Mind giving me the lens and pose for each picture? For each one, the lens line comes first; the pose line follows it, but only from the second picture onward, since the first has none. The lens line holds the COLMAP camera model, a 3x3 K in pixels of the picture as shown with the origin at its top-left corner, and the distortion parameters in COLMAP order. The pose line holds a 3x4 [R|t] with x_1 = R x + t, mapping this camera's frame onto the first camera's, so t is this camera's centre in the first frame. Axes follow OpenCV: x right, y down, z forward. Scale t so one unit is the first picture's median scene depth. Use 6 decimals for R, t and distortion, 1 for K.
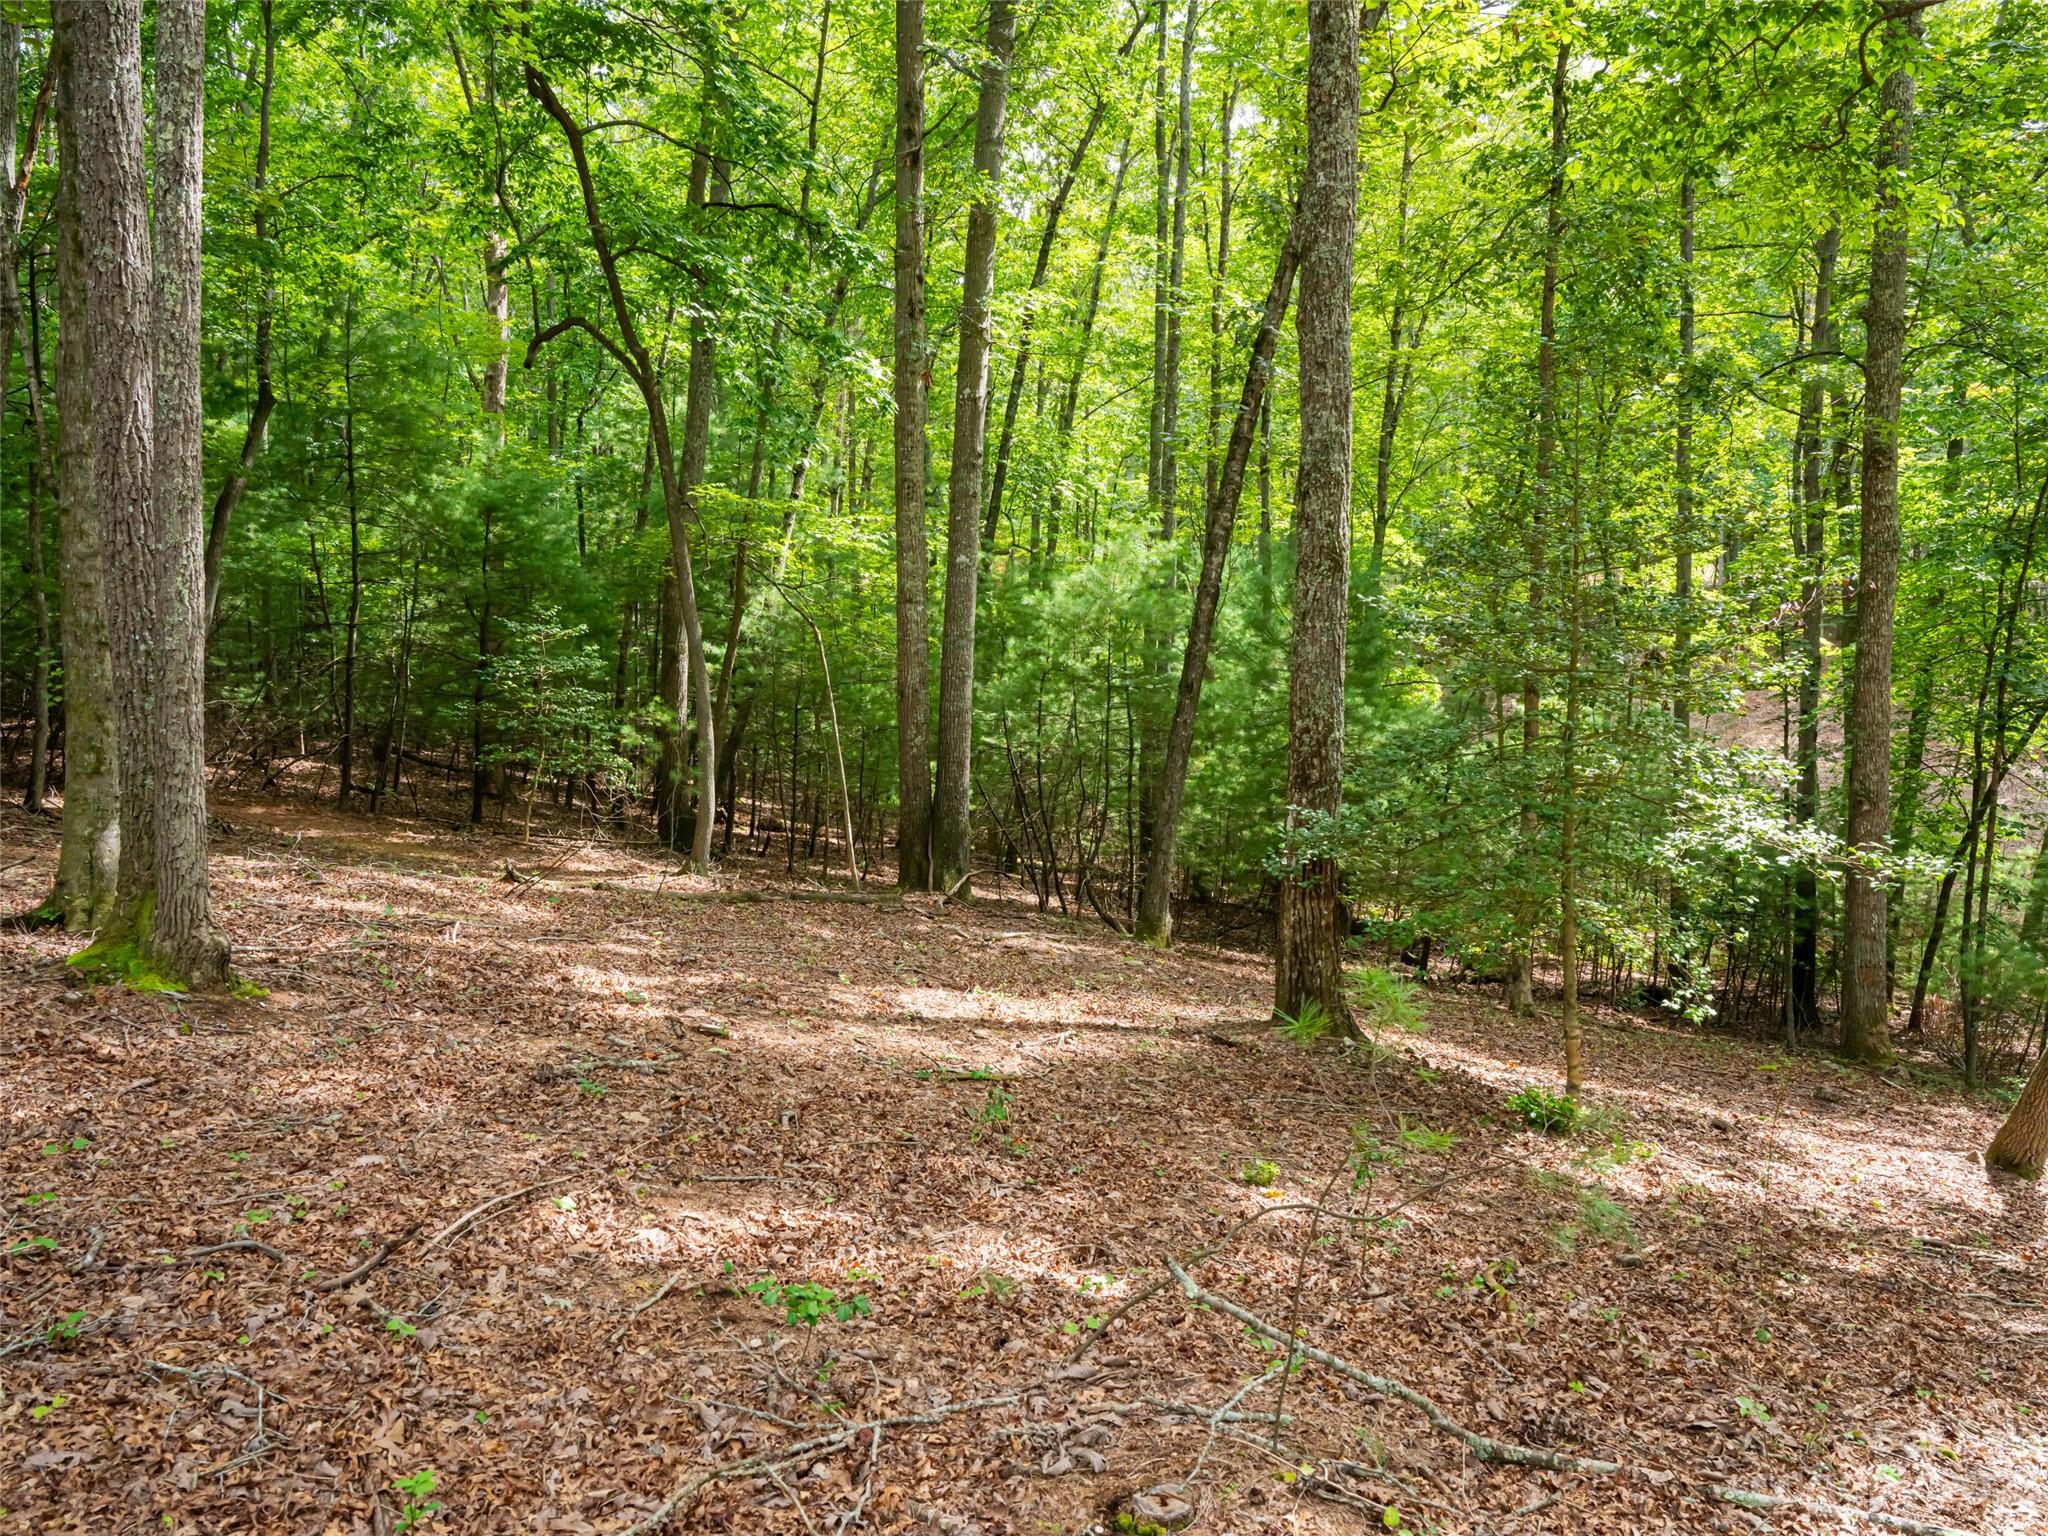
lens RADIAL K [[1538.4, 0, 1018.2], [0, 1538.4, 778.8], [0, 0, 1]] dist [0.002784, -0.003955]
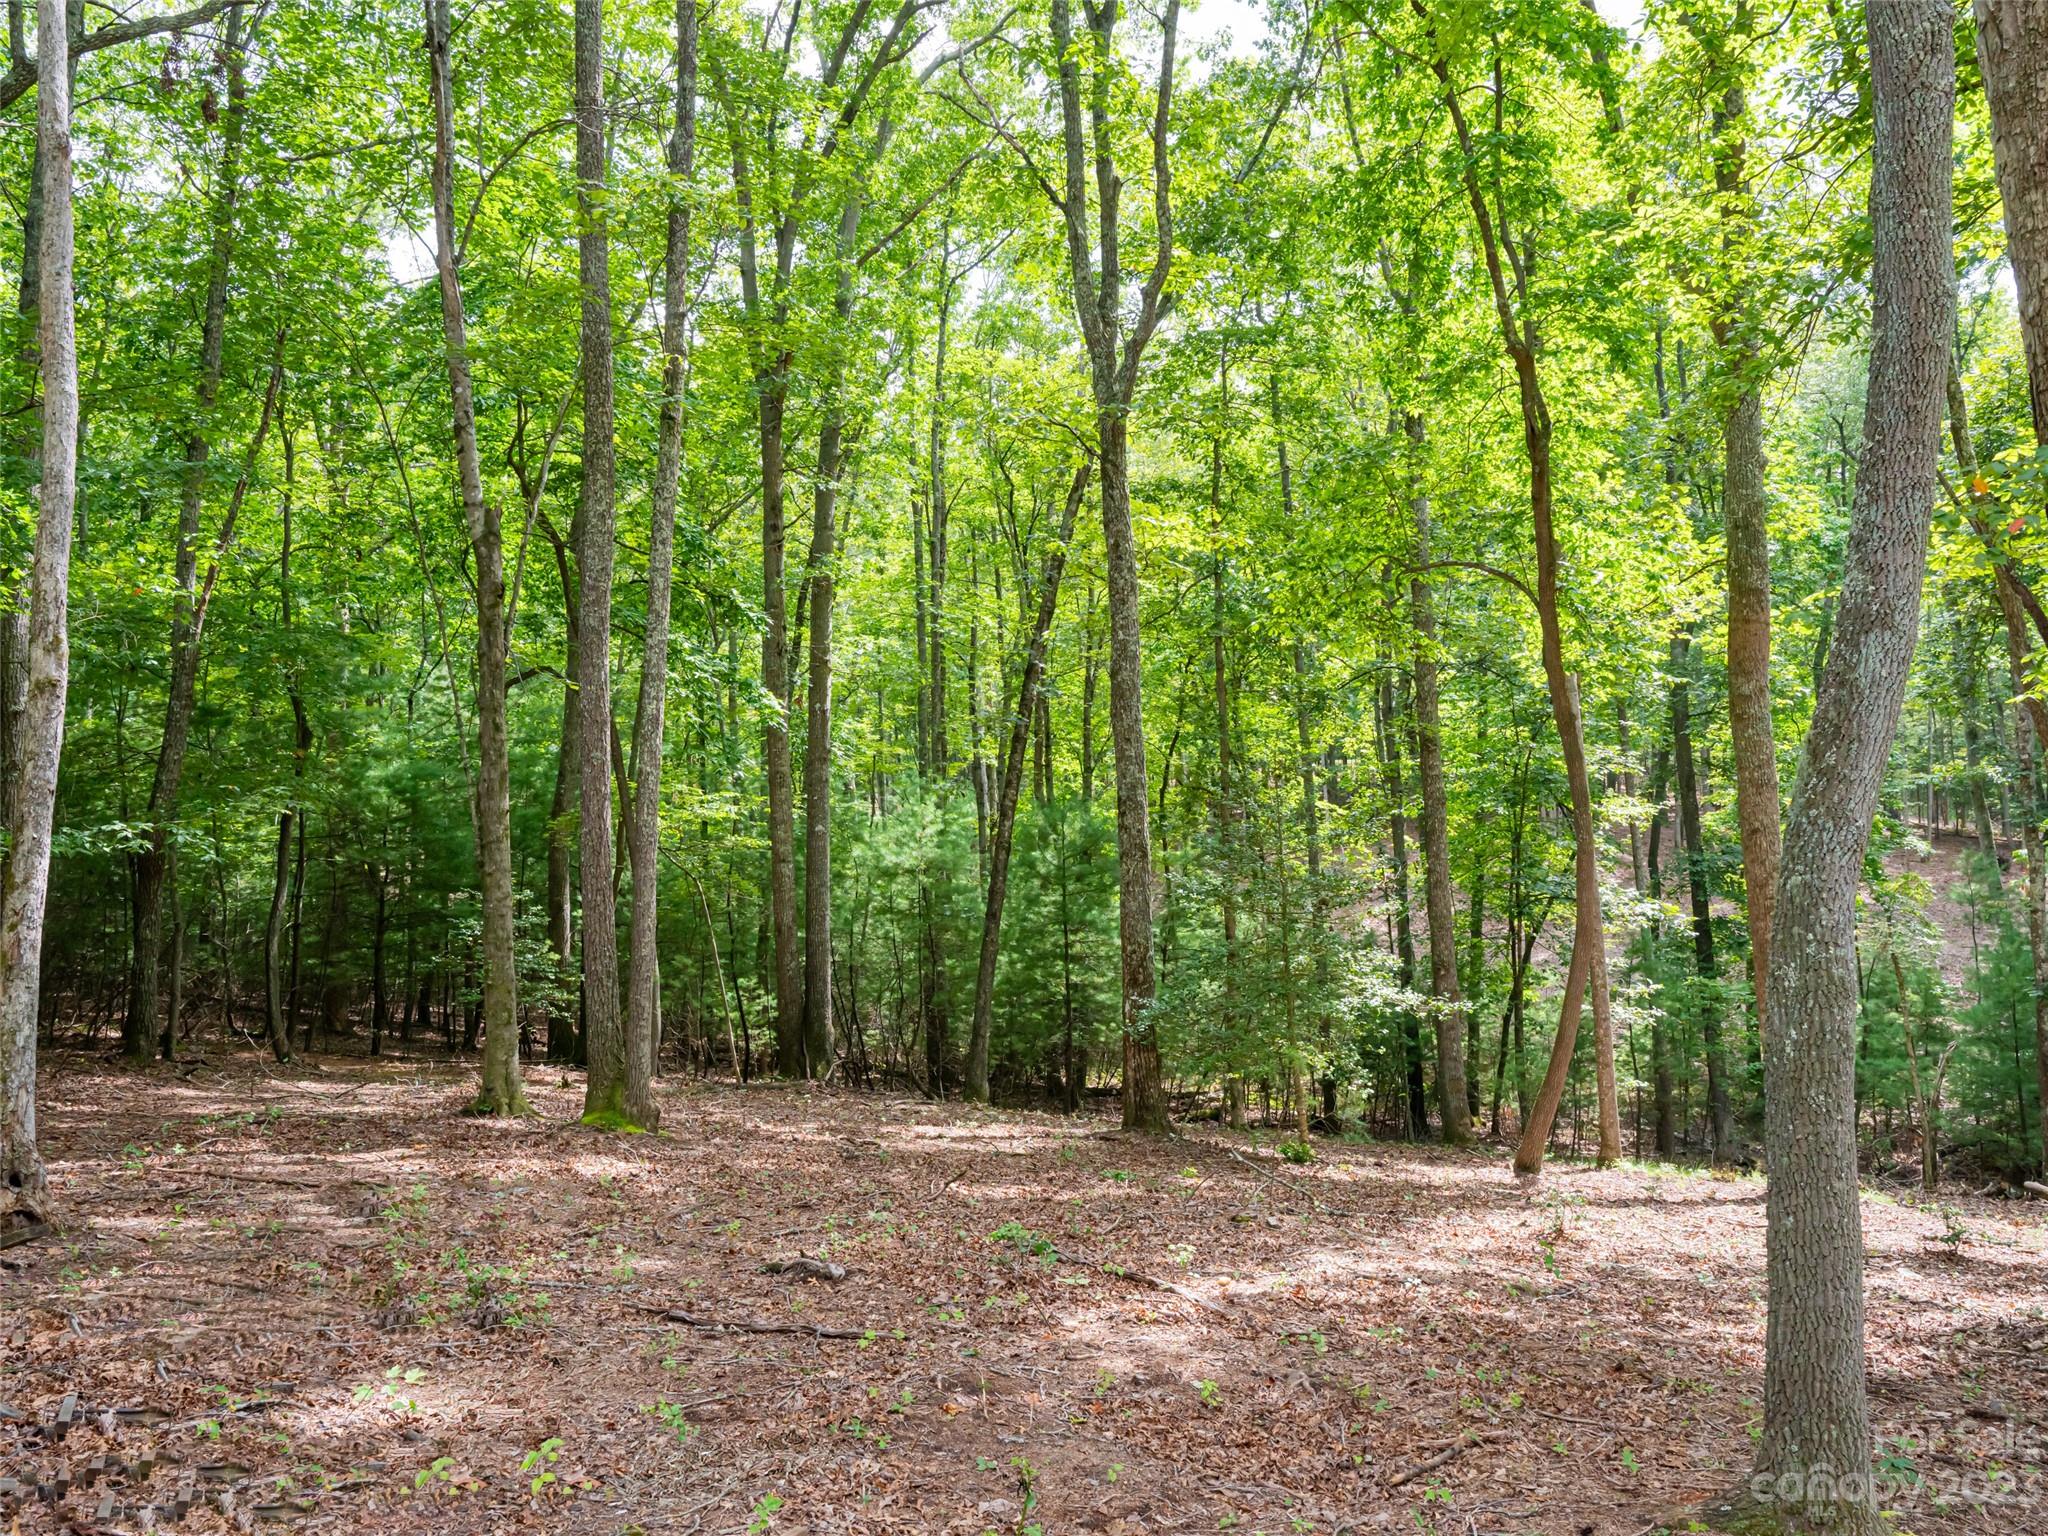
lens RADIAL K [[1538.4, 0, 1028.1], [0, 1538.4, 763.2], [0, 0, 1]] dist [0.002784, -0.003955]
pose [[0.971000, -0.028170, 0.237414, -0.357455], [0.060319, 0.989774, -0.129261, -0.027560], [-0.231345, 0.139833, 0.962770, -0.703844]]
